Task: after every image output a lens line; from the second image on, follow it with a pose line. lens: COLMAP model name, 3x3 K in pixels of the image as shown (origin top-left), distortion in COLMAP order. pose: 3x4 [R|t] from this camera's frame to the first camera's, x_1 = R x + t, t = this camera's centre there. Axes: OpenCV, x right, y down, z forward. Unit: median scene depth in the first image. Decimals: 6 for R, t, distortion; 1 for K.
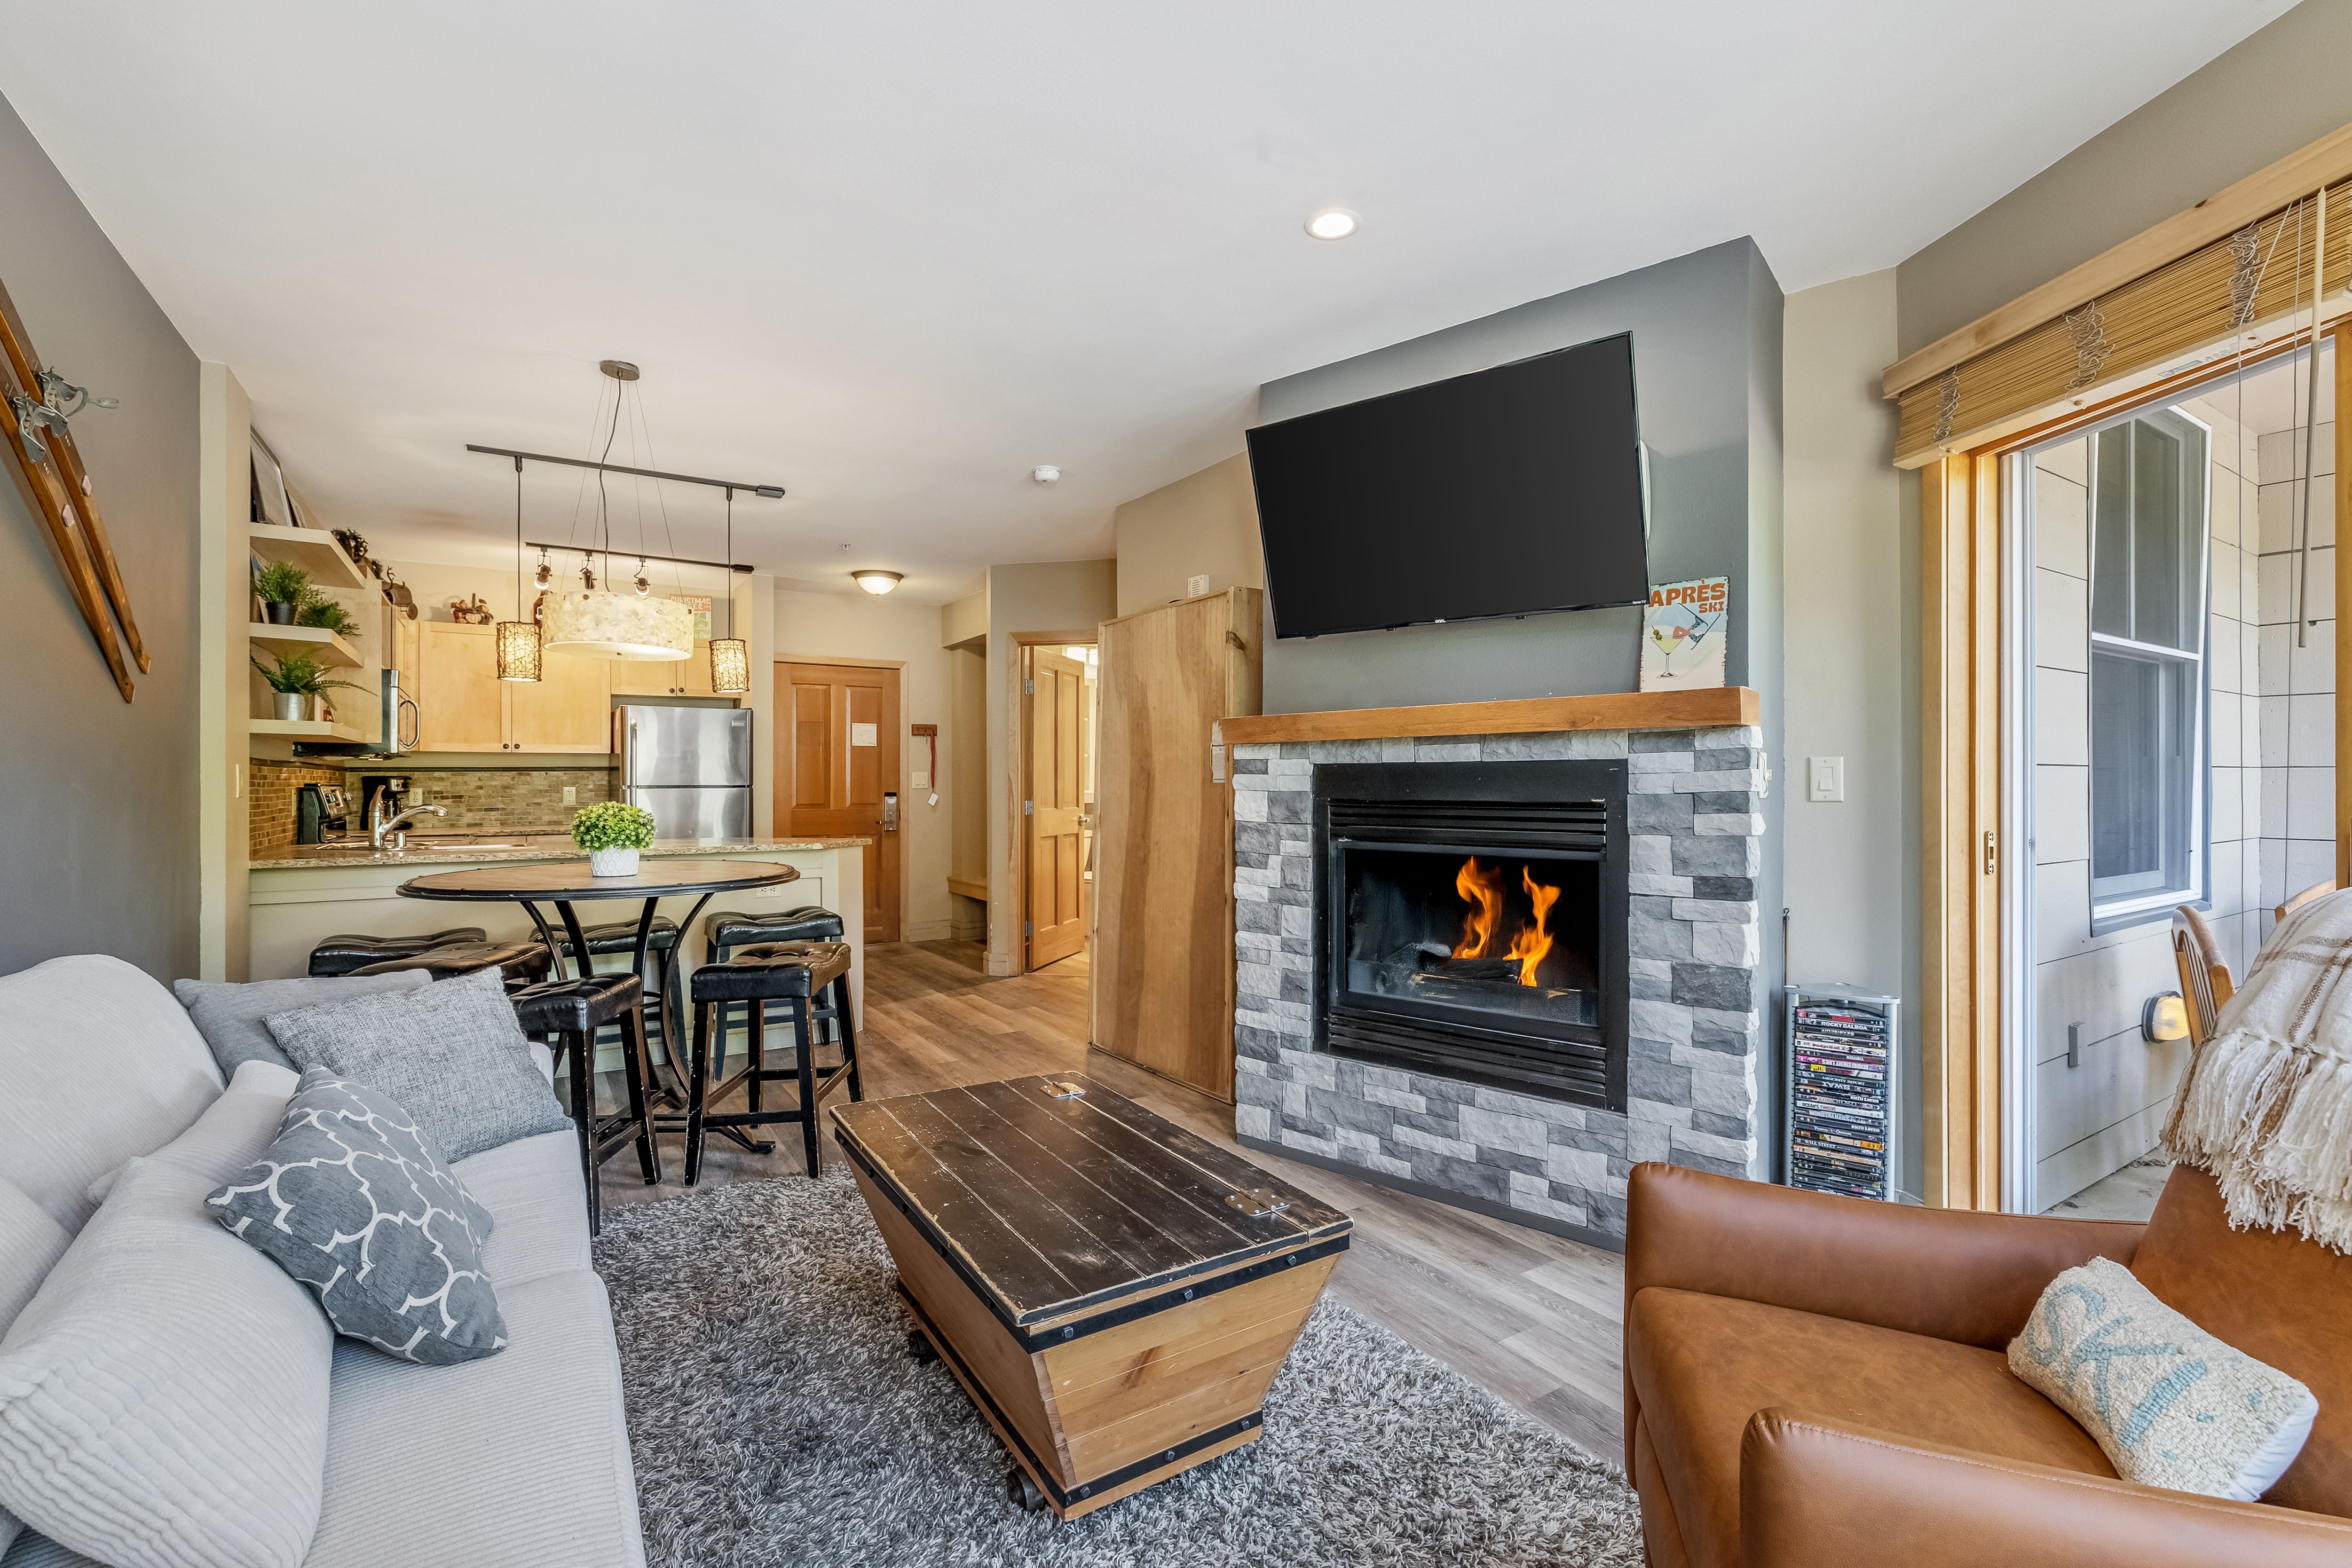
lens RADIAL K [[1033.5, 0, 1164.9], [0, 1033.5, 776.5], [0, 0, 1]] dist [-0.000560, 0.001015]
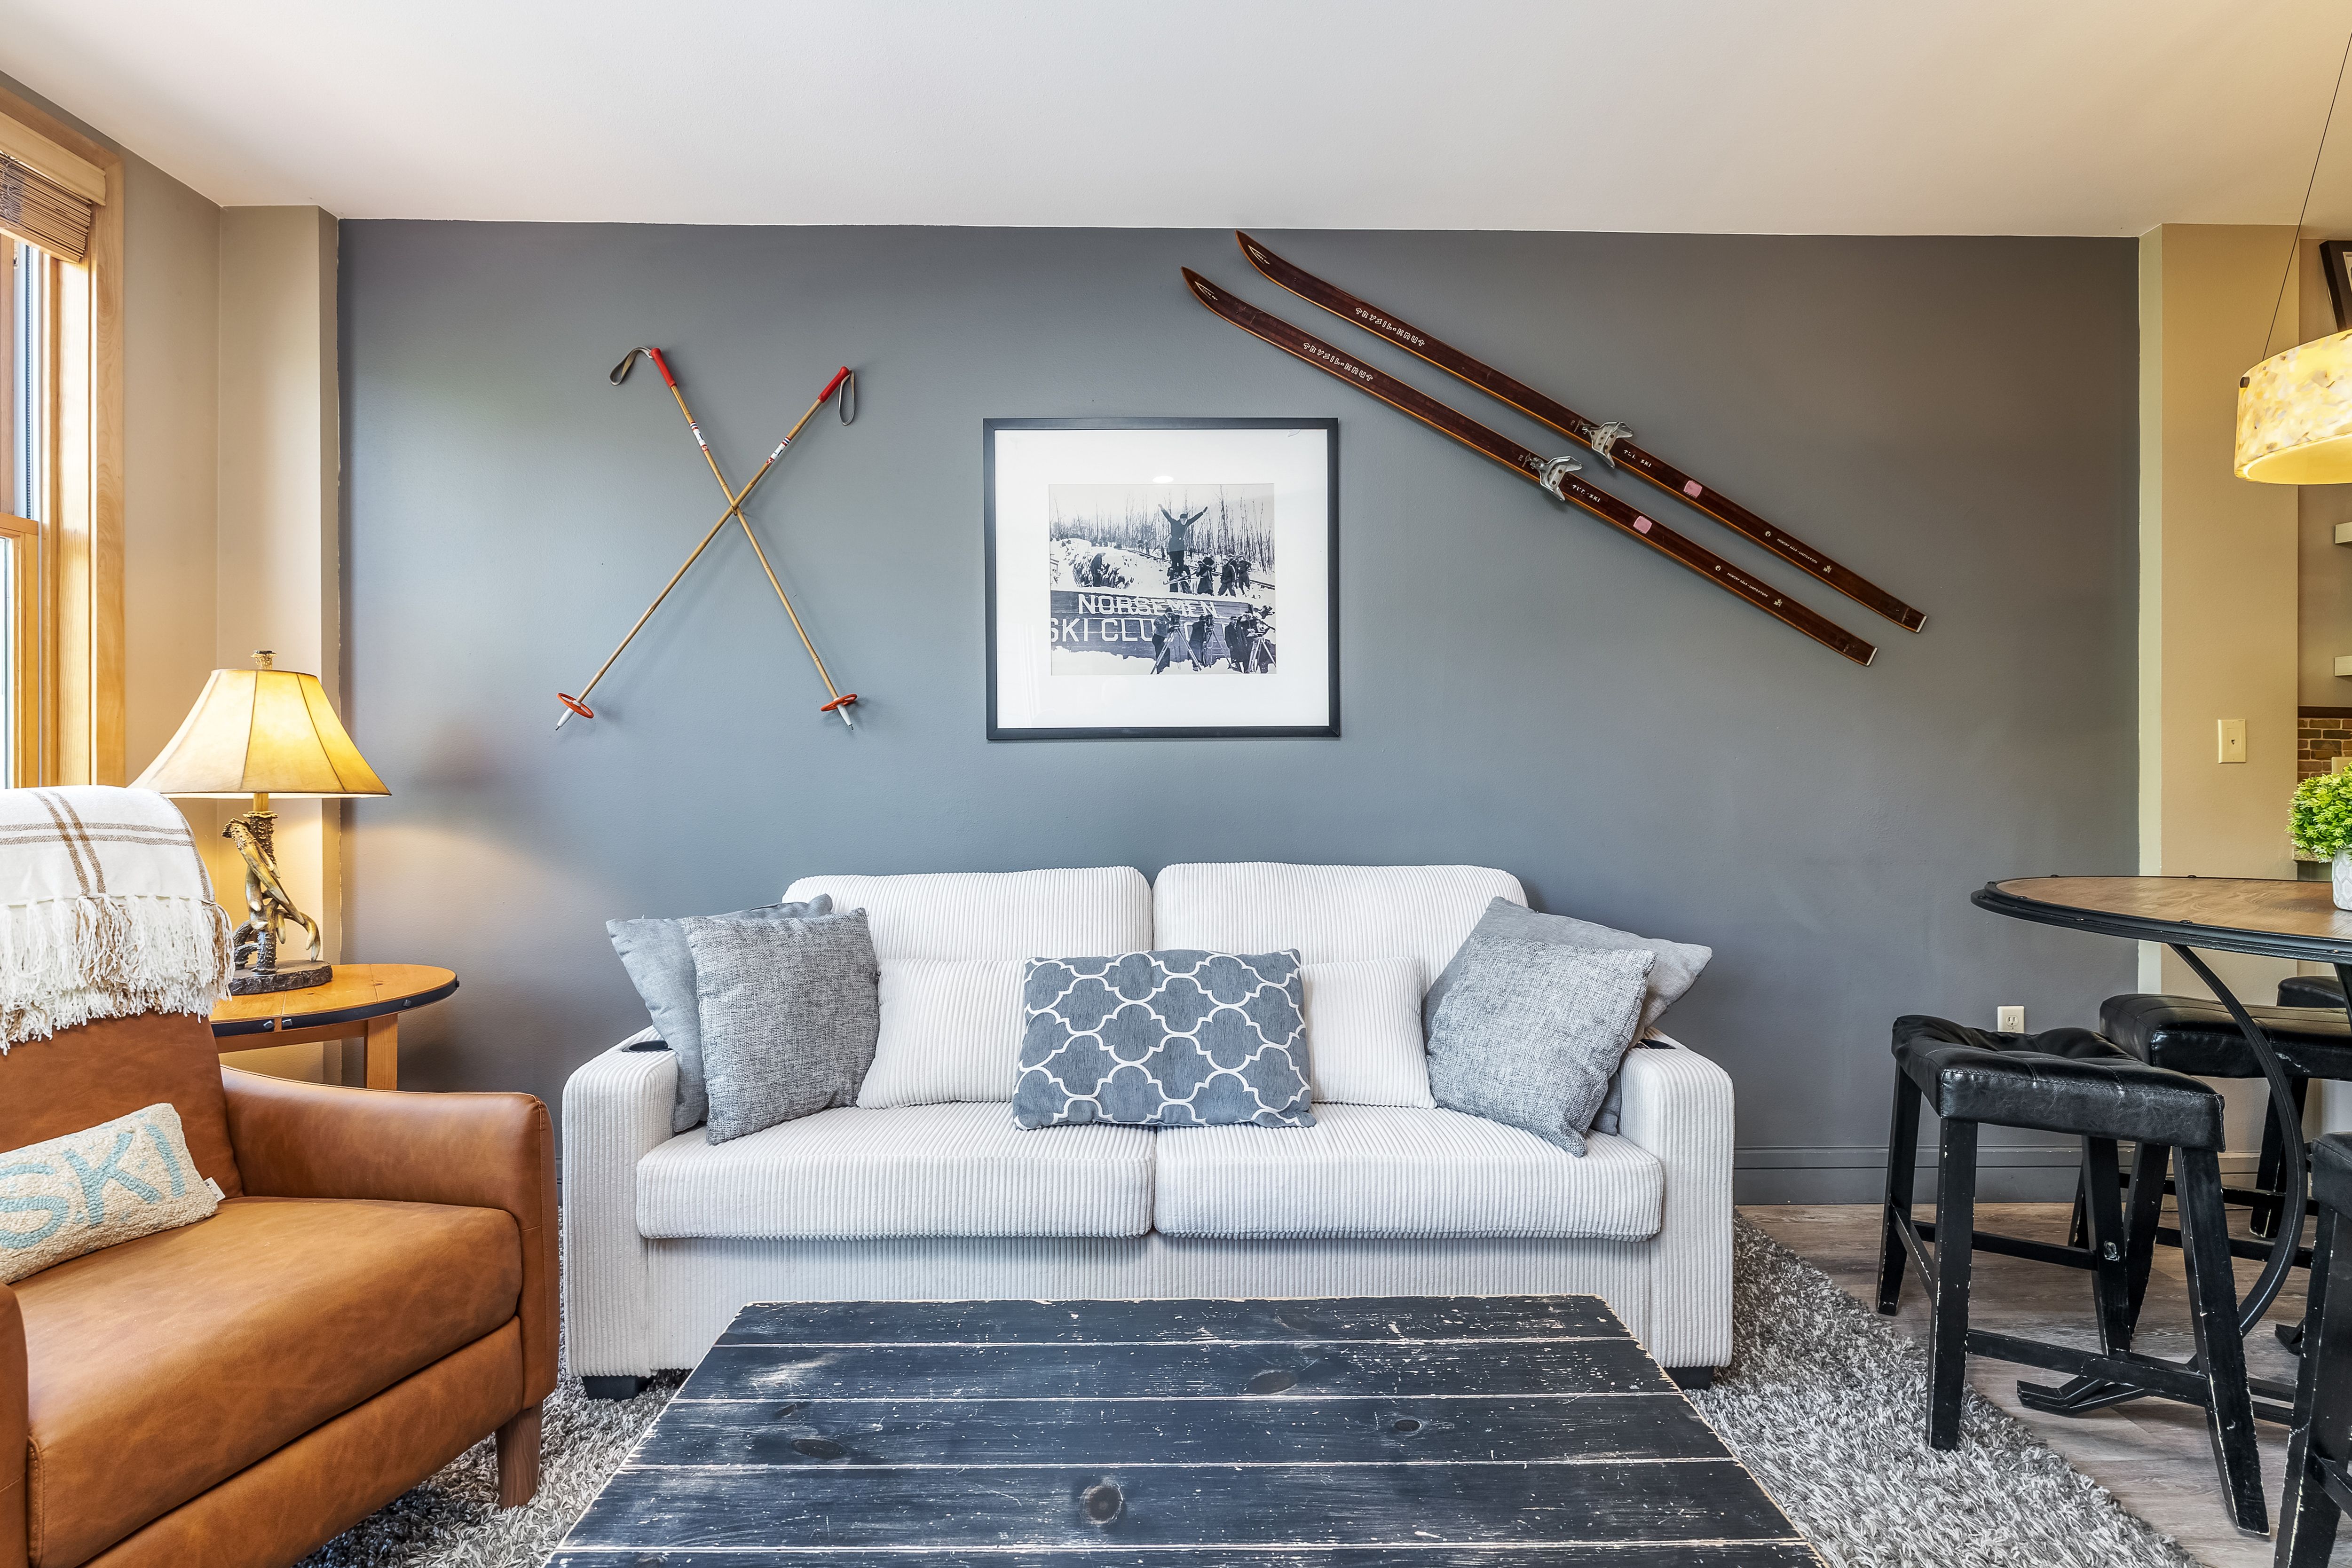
lens RADIAL K [[1033.5, 0, 1164.9], [0, 1033.5, 776.5], [0, 0, 1]] dist [-0.000560, 0.001015]
pose [[-0.513859, 0.002942, -0.857869, 0.099888], [0.003019, 0.999994, 0.001621, 0.015522], [0.857869, -0.001756, -0.513865, 0.403569]]
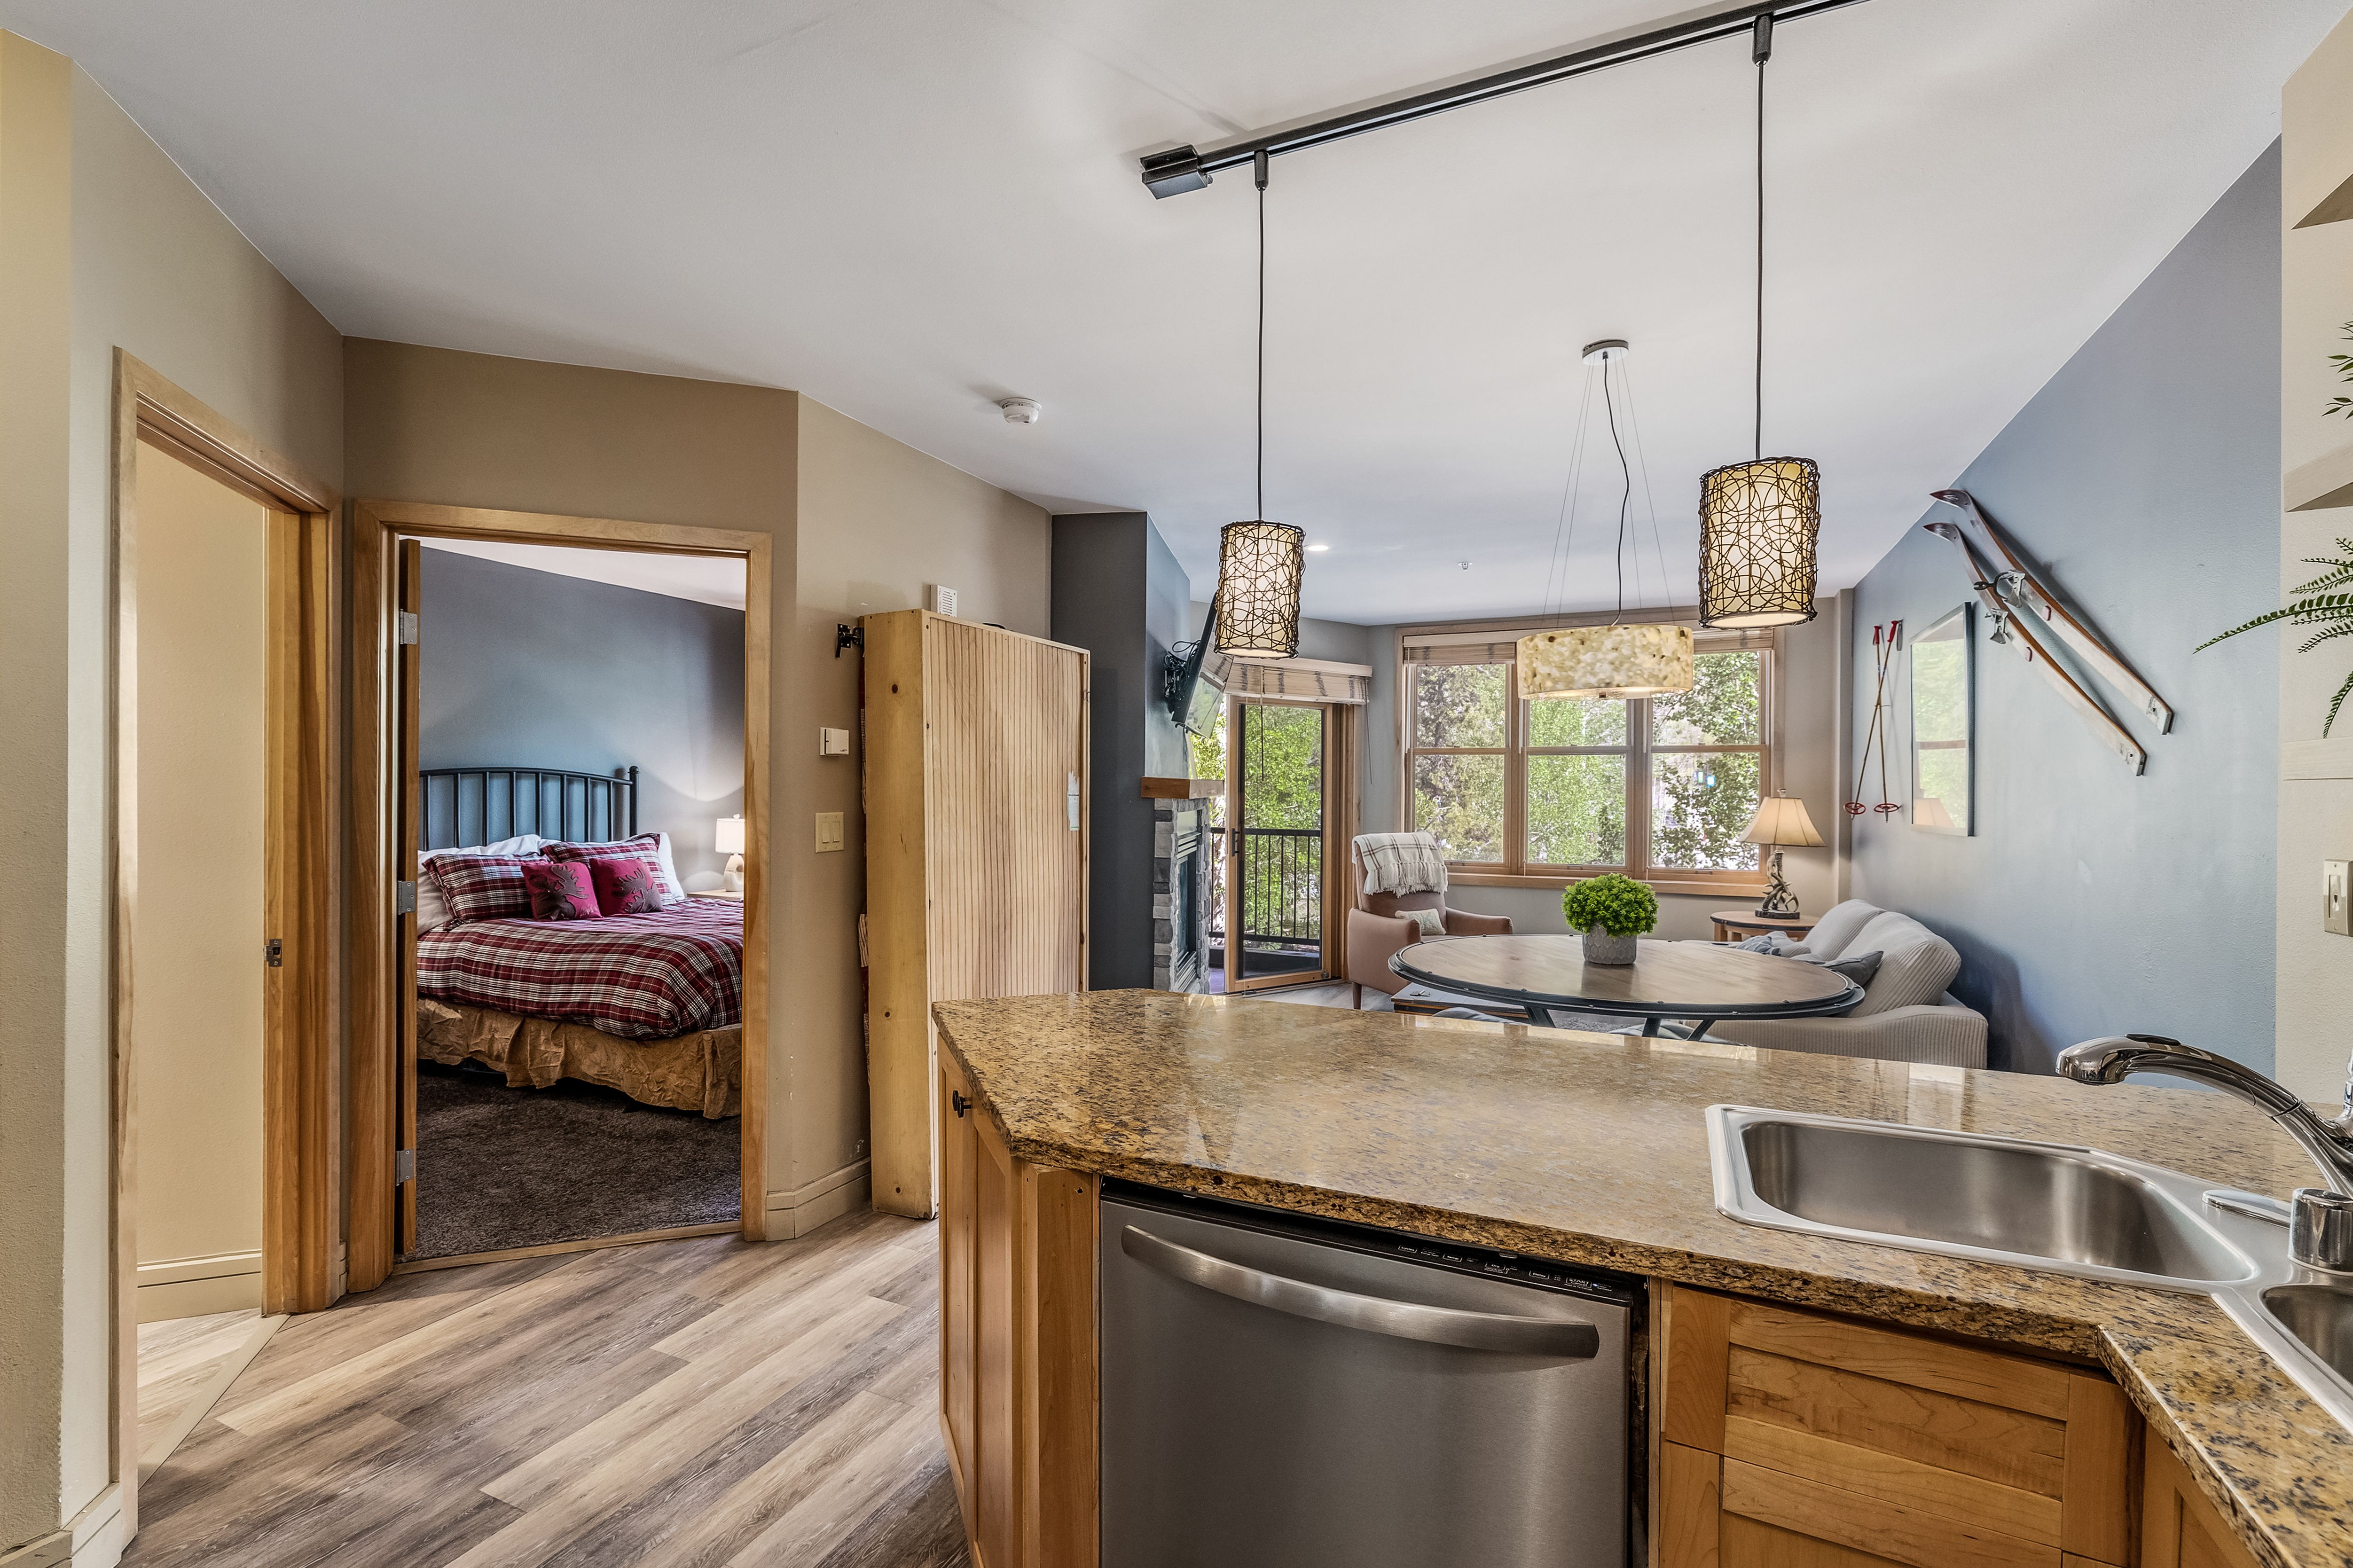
lens RADIAL K [[1047.7, 0, 1176.5], [0, 1047.7, 784.0], [0, 0, 1]] dist [0.000080, 0.000124]
pose [[-0.549038, 0.003055, 0.835792, -0.567066], [-0.009222, 0.999910, -0.009713, -0.020115], [-0.835747, -0.013040, -0.548960, 0.949679]]
